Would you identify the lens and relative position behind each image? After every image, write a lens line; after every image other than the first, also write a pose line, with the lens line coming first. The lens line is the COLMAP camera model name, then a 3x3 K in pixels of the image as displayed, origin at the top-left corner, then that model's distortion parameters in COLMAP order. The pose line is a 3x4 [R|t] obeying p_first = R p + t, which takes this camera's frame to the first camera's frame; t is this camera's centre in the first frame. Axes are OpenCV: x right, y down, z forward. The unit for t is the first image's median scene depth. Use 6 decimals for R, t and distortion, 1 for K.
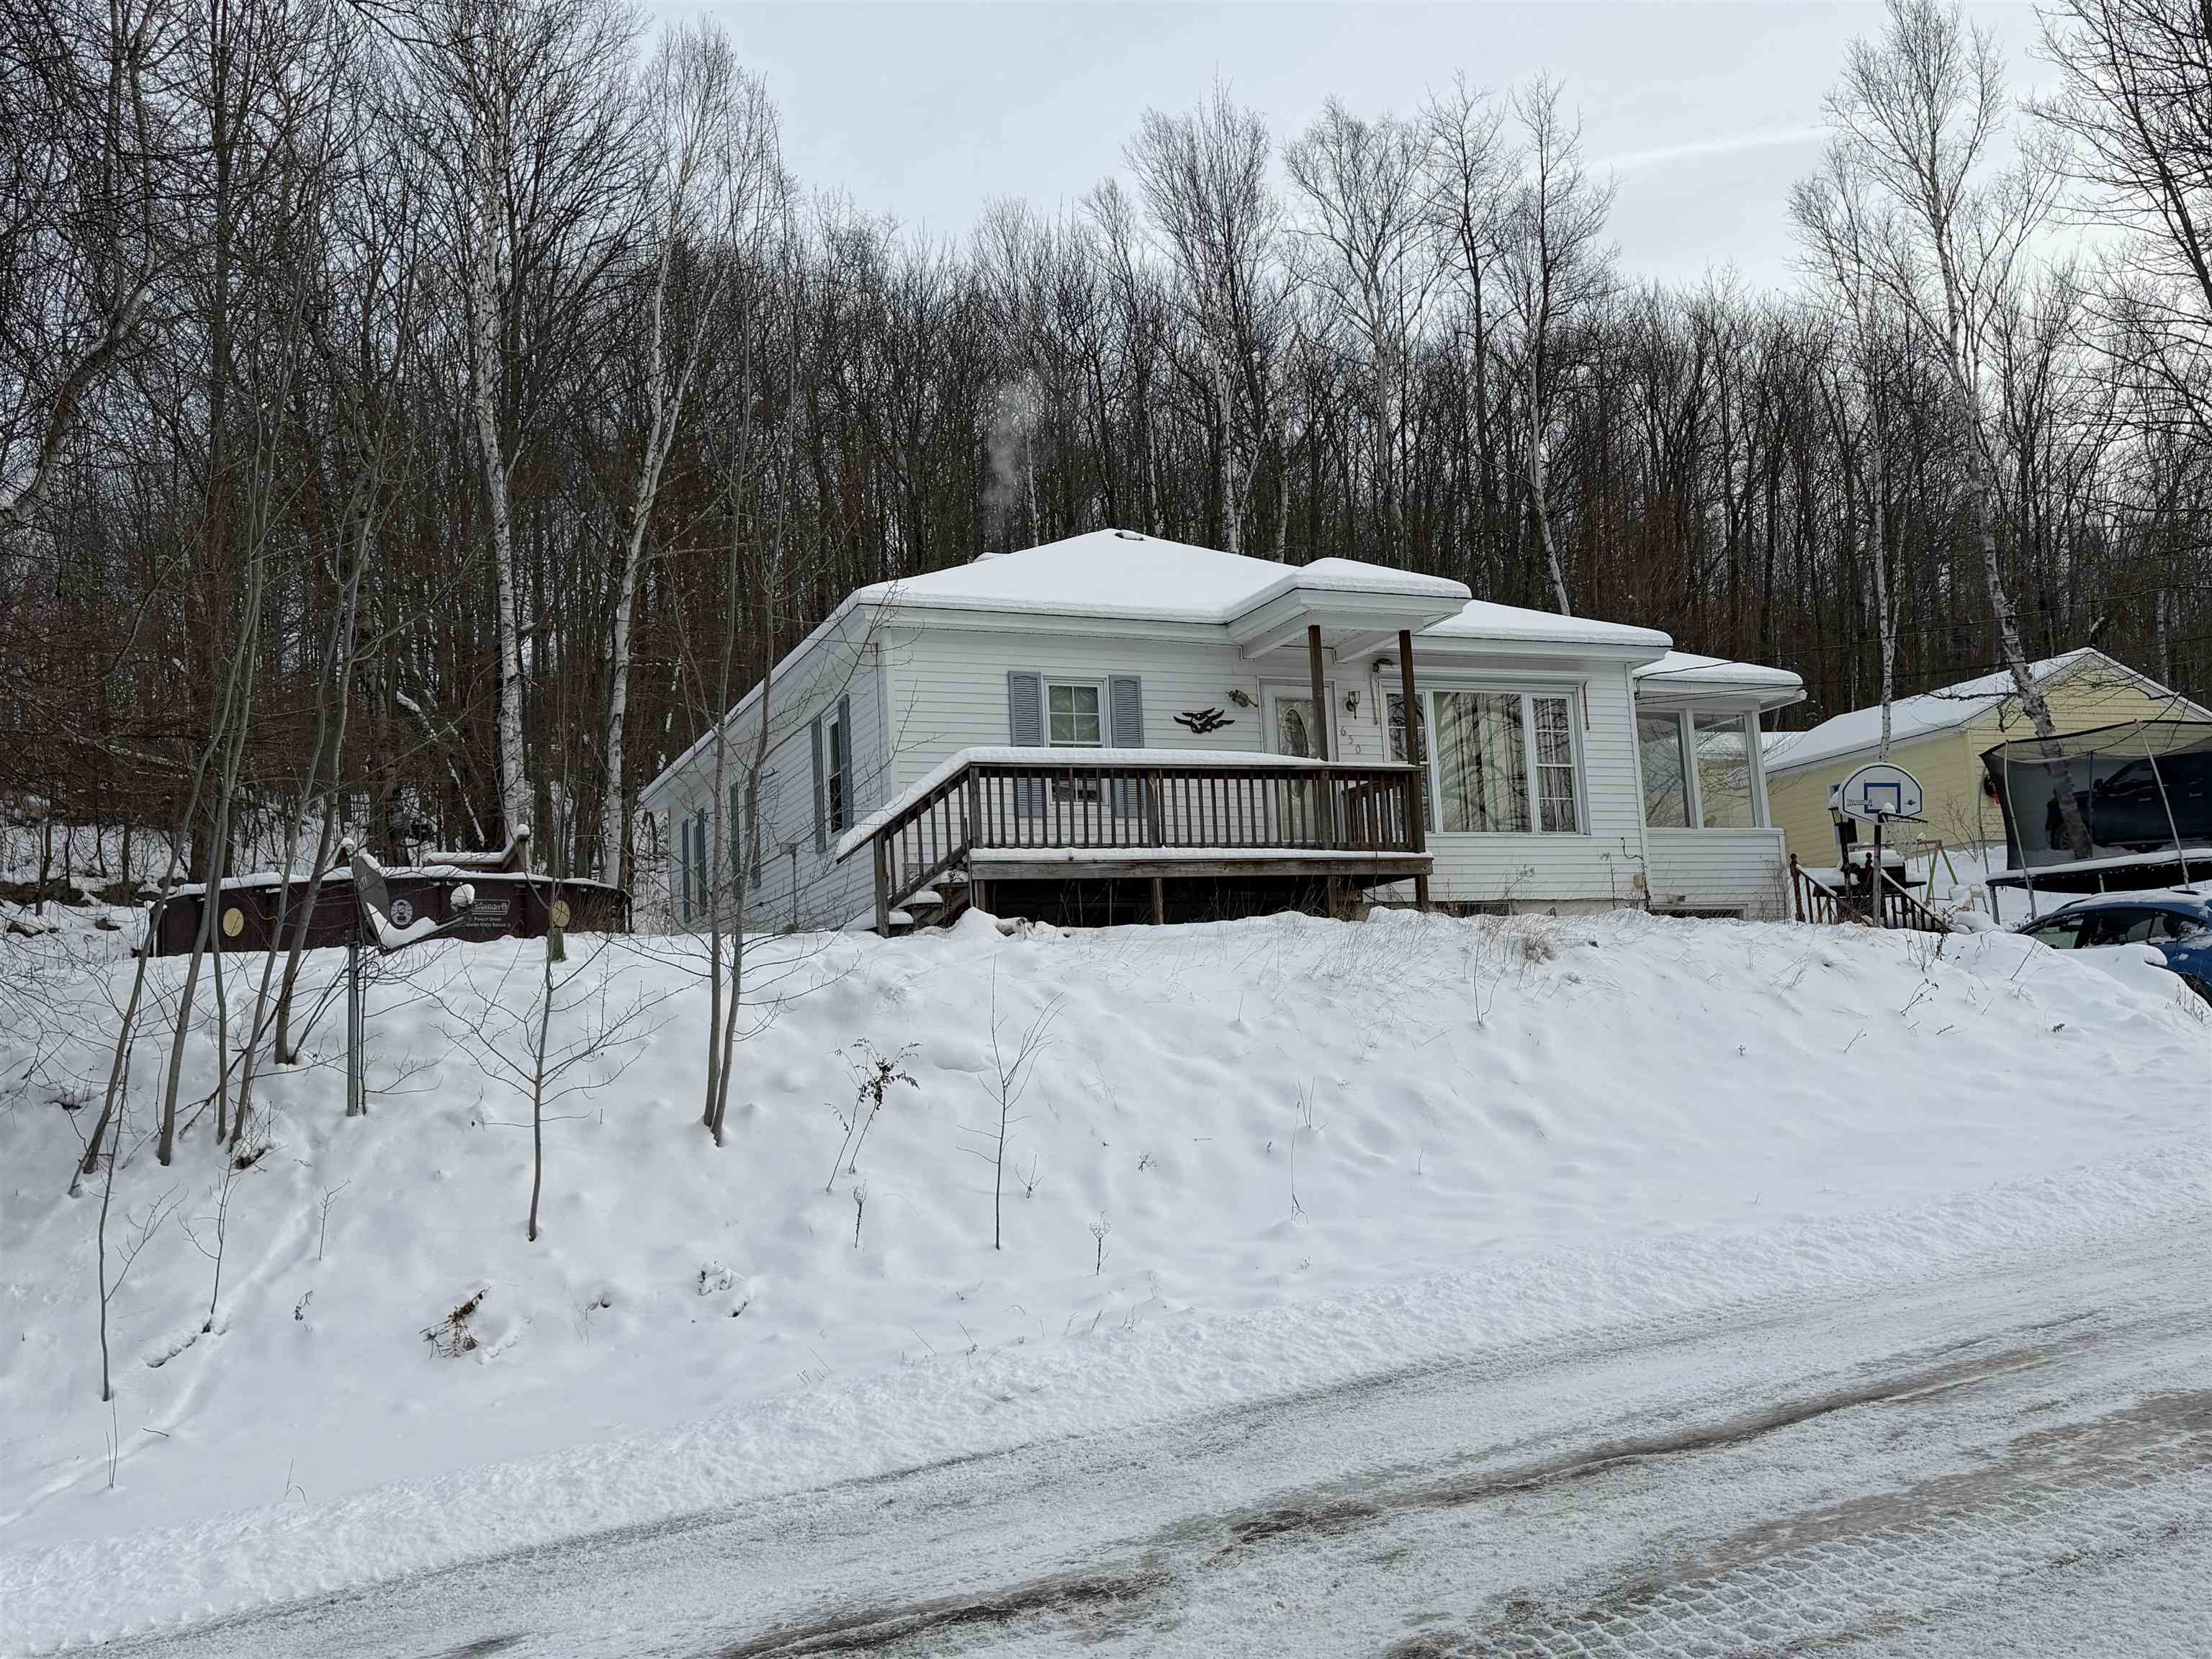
lens RADIAL K [[1942.9, 0, 1105.2], [0, 1942.9, 845.7], [0, 0, 1]] dist [0.087308, -0.048888]
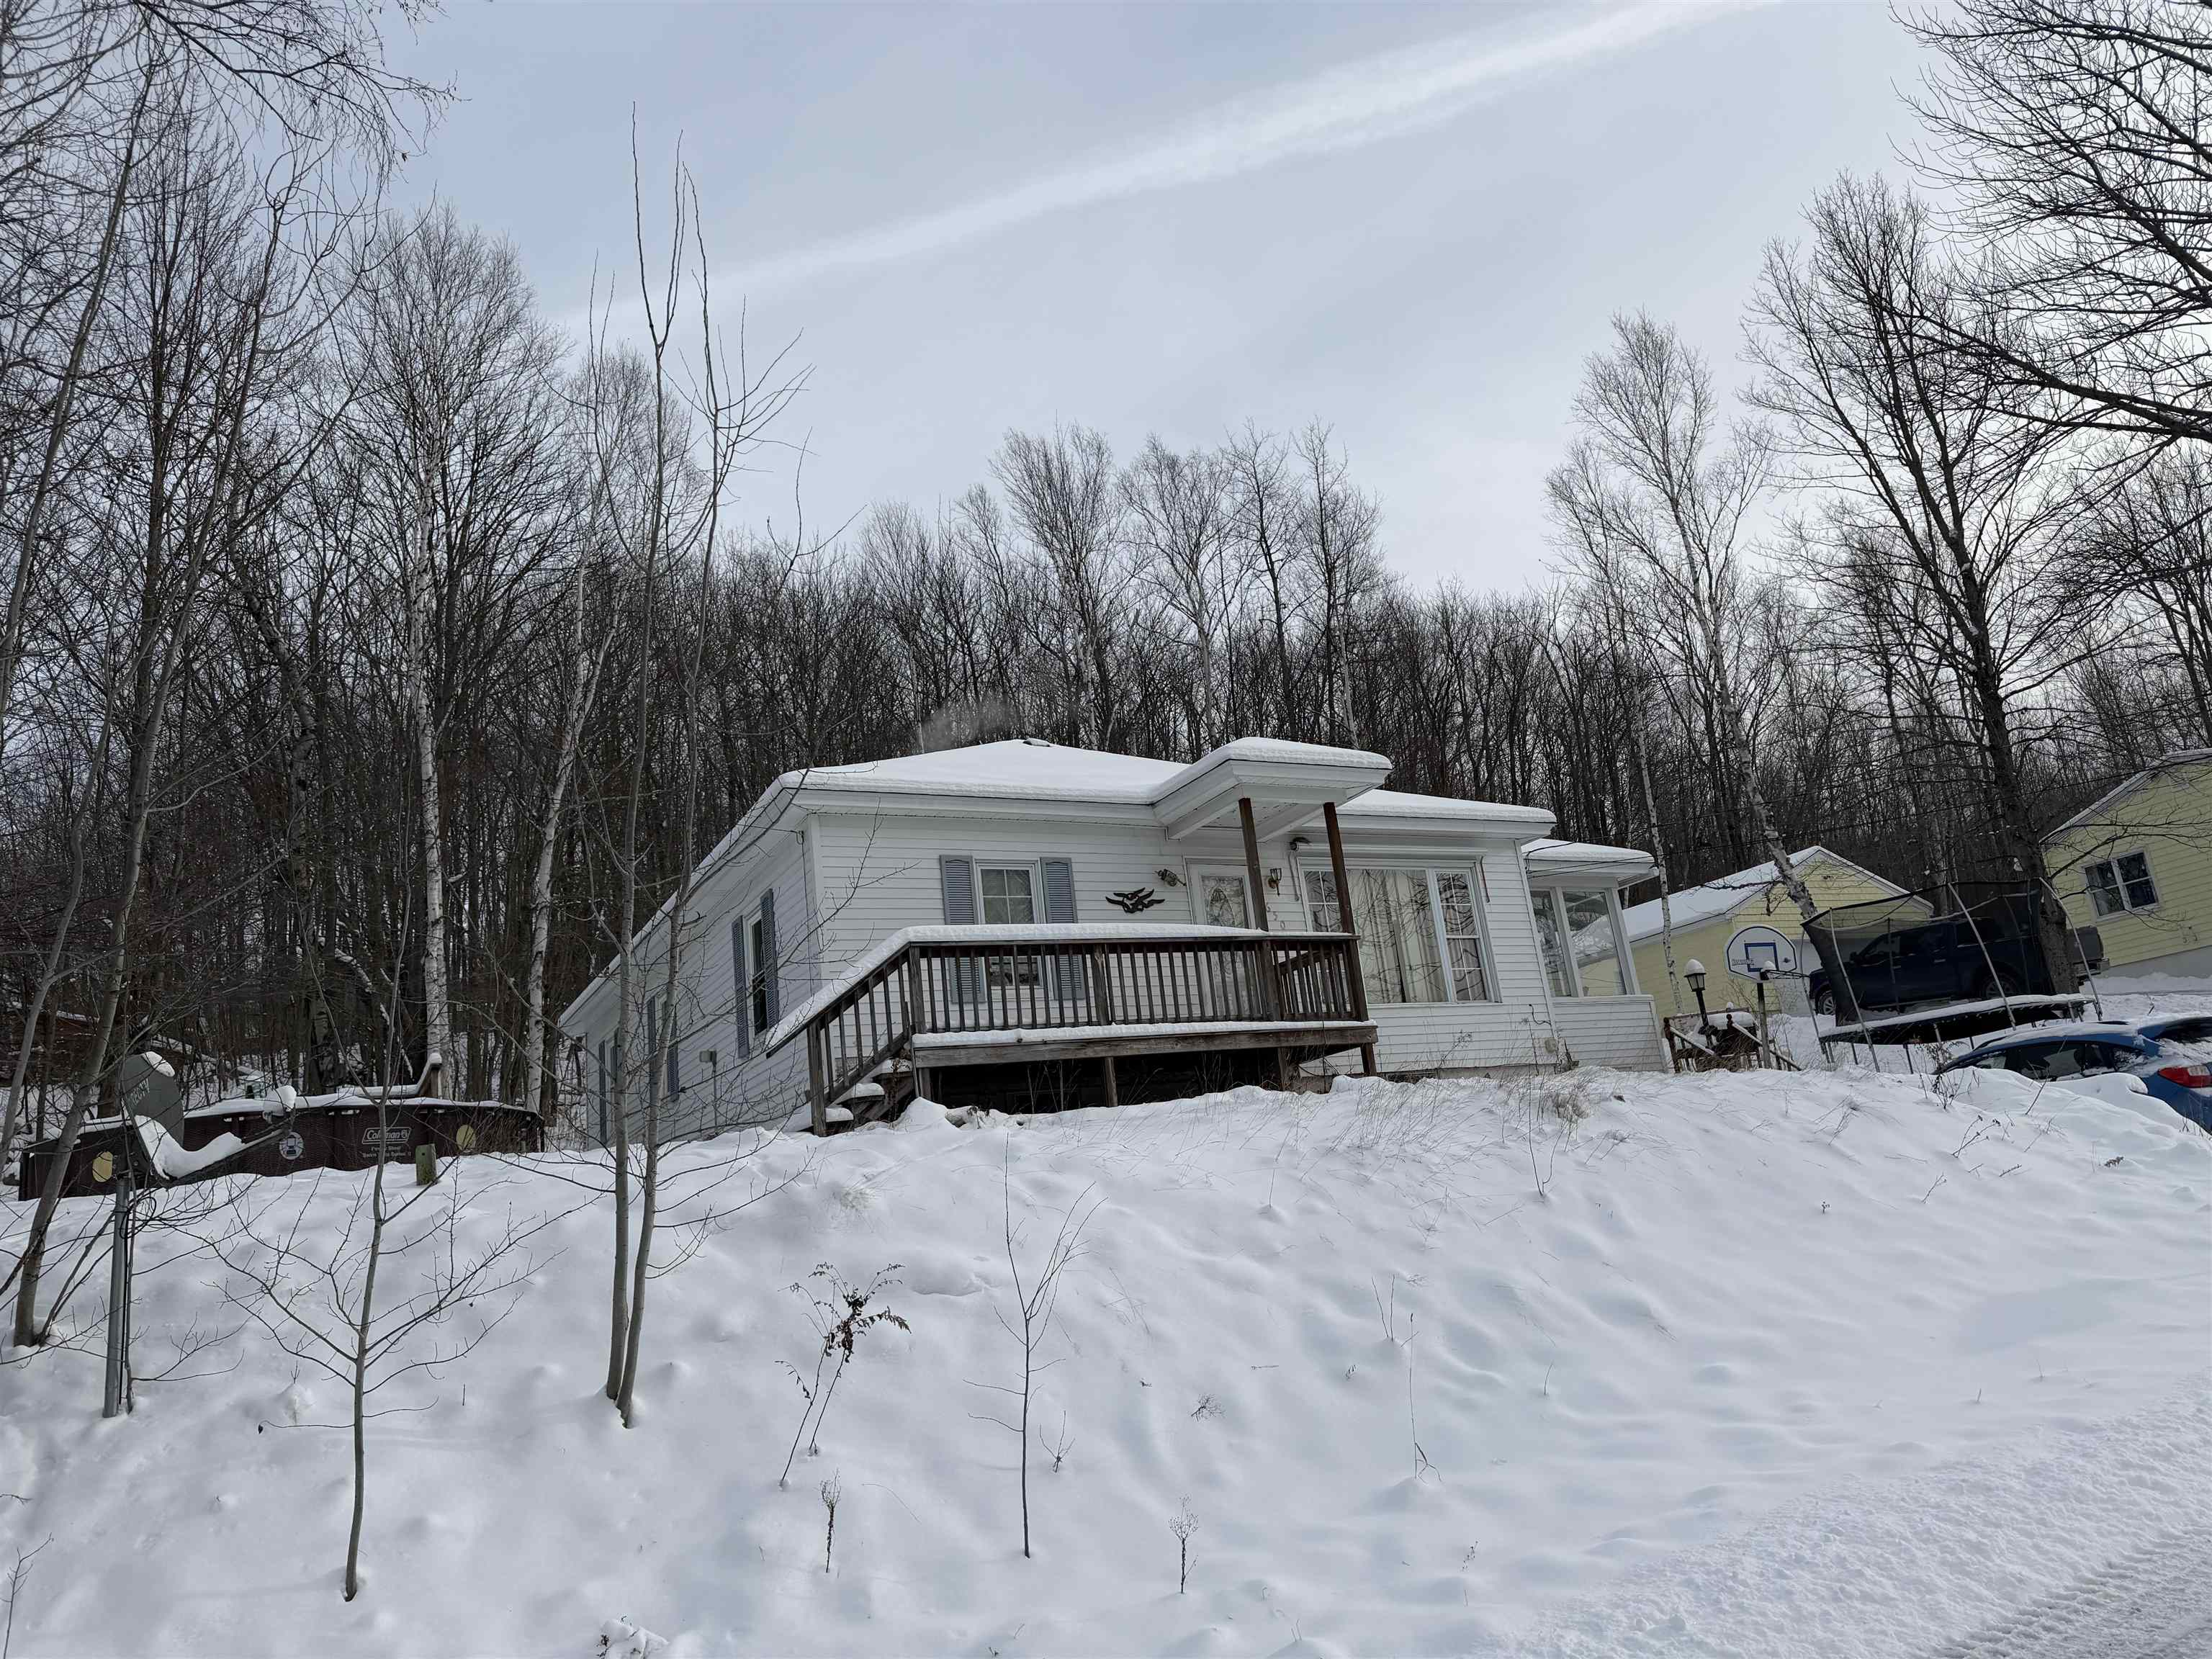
lens RADIAL K [[1570.5, 0, 1128.0], [0, 1570.5, 834.9], [0, 0, 1]] dist [0.057882, -0.059618]
pose [[0.993856, -0.035547, 0.104813, -0.039860], [0.050132, 0.988883, -0.139990, 0.016349], [-0.098671, 0.144384, 0.984590, 0.220794]]
